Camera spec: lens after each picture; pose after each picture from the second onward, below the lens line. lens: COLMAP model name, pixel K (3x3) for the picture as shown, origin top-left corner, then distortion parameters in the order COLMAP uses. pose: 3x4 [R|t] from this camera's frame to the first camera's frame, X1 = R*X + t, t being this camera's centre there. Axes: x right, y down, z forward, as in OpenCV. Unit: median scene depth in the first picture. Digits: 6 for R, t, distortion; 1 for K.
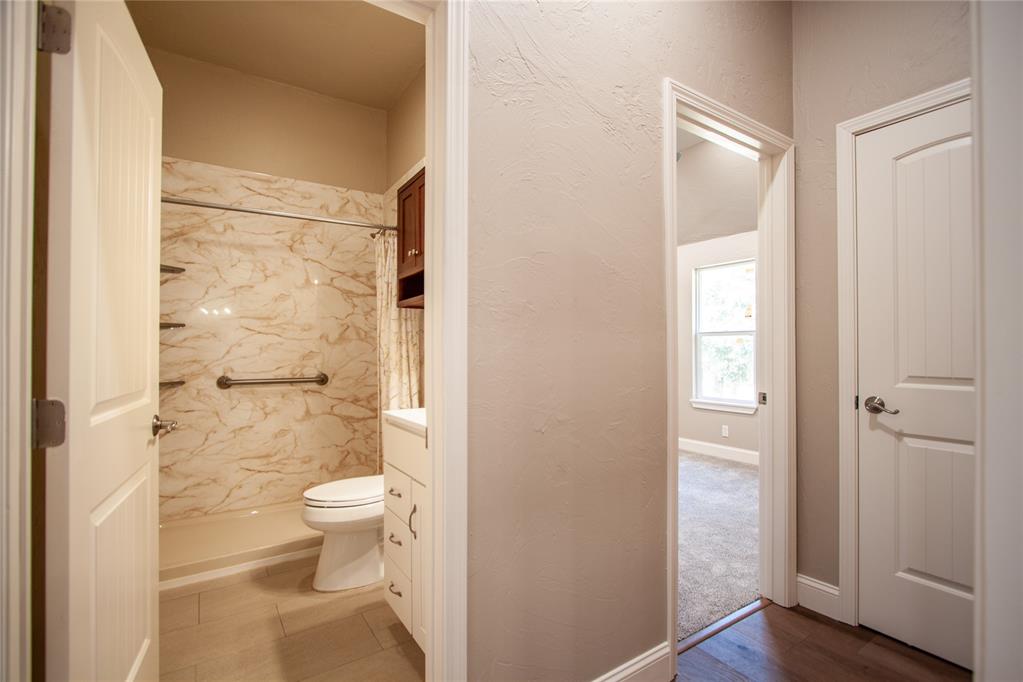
lens RADIAL K [[470.6, 0, 513.9], [0, 470.6, 345.9], [0, 0, 1]] dist [-0.013458, 0.000829]
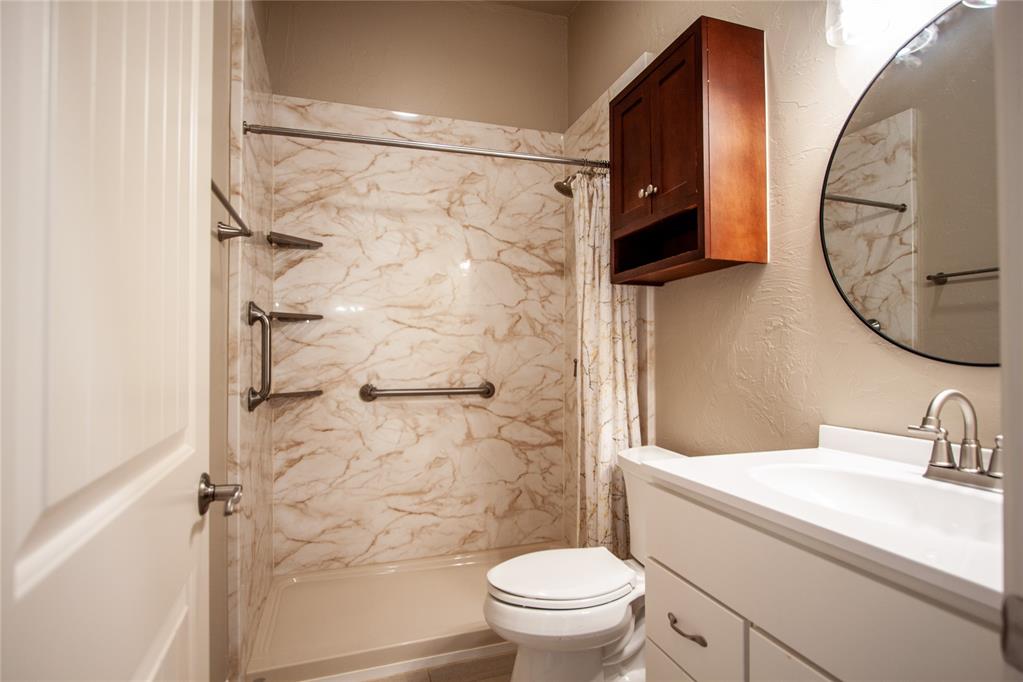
lens RADIAL K [[545.7, 0, 517.0], [0, 545.7, 345.4], [0, 0, 1]] dist [-0.018451, 0.002503]
pose [[0.963761, -0.001834, -0.266763, -0.154658], [0.001797, 0.999998, -0.000380, 0.002467], [0.266763, -0.000114, 0.963762, 0.219739]]
